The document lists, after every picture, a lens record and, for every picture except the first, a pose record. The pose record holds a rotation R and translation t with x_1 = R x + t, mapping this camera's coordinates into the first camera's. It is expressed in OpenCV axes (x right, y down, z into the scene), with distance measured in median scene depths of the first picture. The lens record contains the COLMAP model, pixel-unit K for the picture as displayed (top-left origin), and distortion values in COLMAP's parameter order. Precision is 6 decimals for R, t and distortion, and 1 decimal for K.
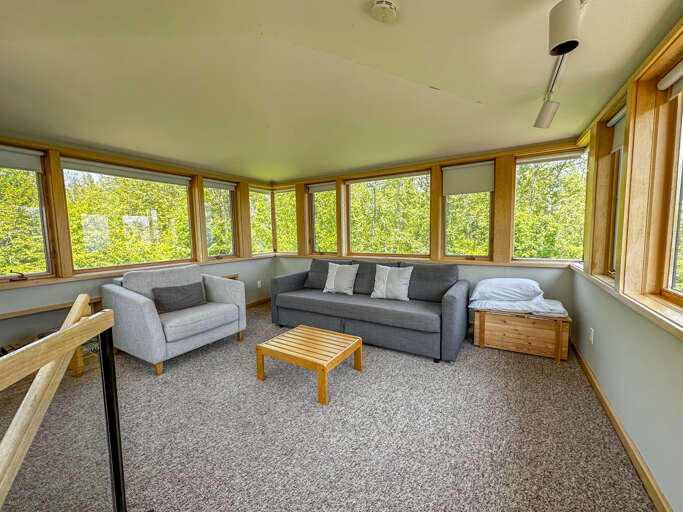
lens RADIAL K [[274.2, 0, 328.8], [0, 274.2, 254.4], [0, 0, 1]] dist [-0.000675, -0.000002]
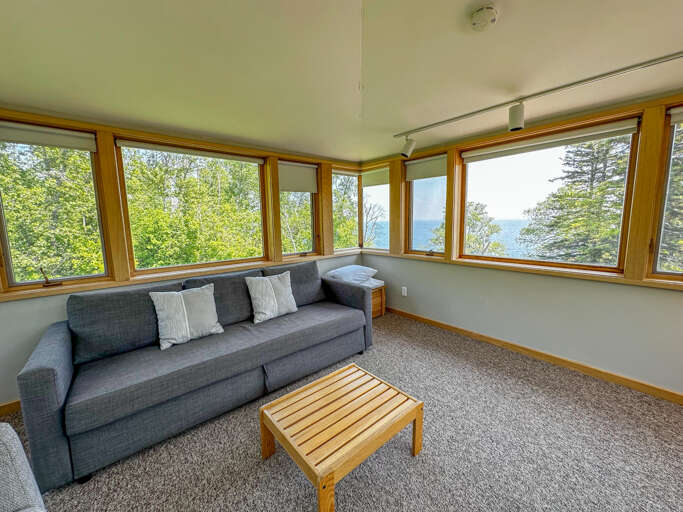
lens RADIAL K [[276.4, 0, 353.5], [0, 276.4, 255.4], [0, 0, 1]] dist [-0.001736, 0.000052]
pose [[0.267806, -0.107046, 0.957508, -0.445384], [0.096539, 0.991789, 0.083878, -0.055498], [-0.958624, 0.069974, 0.275941, 0.536726]]
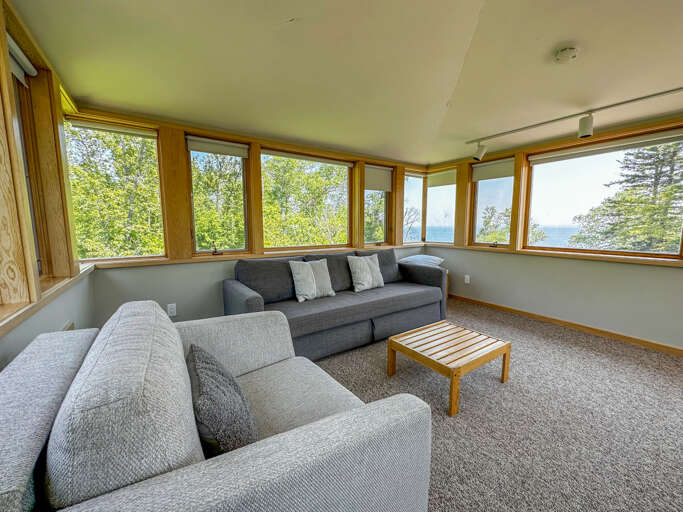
lens RADIAL K [[278.1, 0, 351.5], [0, 278.1, 255.1], [0, 0, 1]] dist [-0.000825, 0.000018]
pose [[0.380319, -0.079060, 0.921470, -0.683590], [0.071945, 0.995849, 0.055747, -0.016856], [-0.922053, 0.045094, 0.384428, 0.648279]]
